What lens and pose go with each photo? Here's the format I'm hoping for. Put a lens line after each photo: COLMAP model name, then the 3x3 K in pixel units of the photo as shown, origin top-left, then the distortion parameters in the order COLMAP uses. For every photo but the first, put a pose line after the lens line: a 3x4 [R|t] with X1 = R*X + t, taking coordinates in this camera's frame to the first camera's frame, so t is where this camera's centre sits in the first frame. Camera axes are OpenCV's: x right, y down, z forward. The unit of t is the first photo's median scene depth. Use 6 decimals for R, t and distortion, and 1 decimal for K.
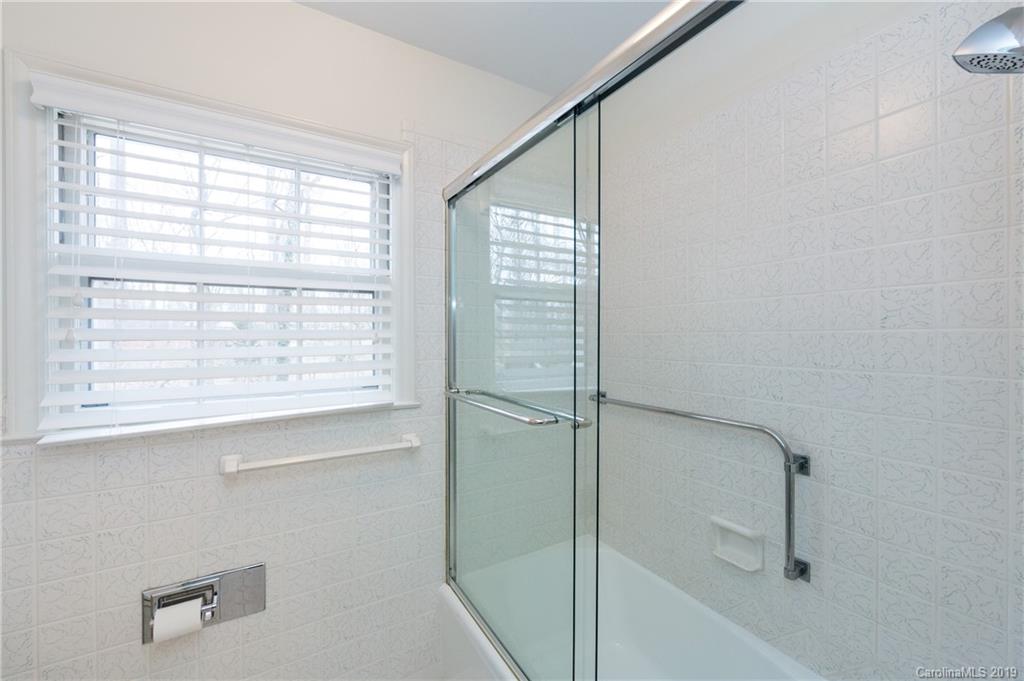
lens RADIAL K [[407.7, 0, 512.8], [0, 407.7, 338.6], [0, 0, 1]] dist [-0.003375, -0.001766]
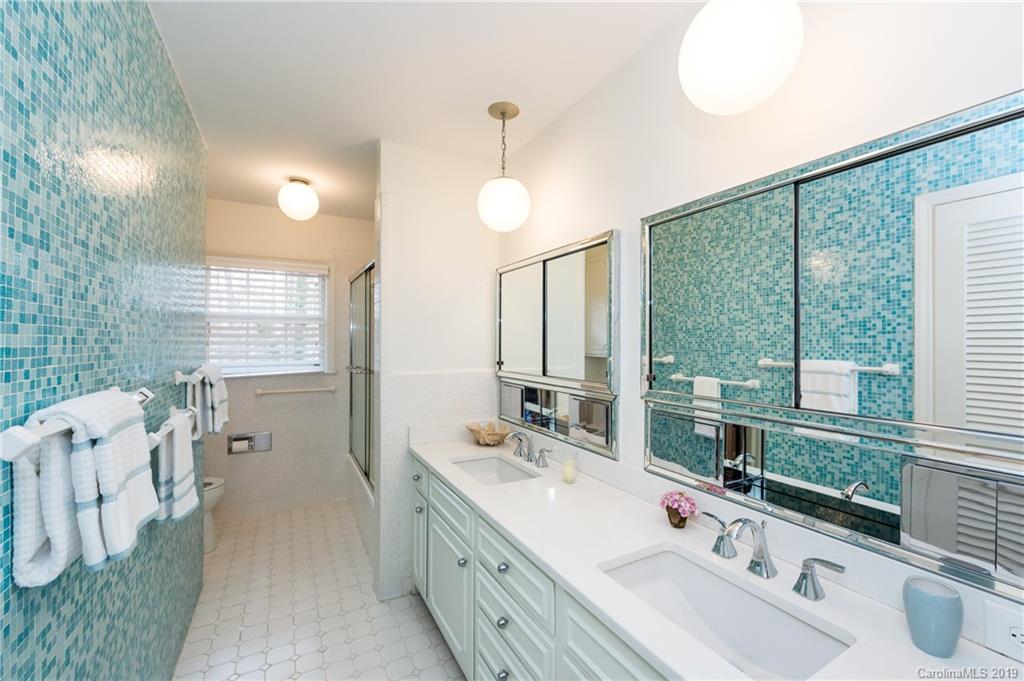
lens RADIAL K [[407.7, 0, 509.3], [0, 407.7, 340.8], [0, 0, 1]] dist [-0.003375, -0.001766]
pose [[0.999107, -0.005057, -0.041950, 0.954191], [0.004837, 0.999974, -0.005349, -0.004951], [0.041976, 0.005141, 0.999105, -1.438493]]
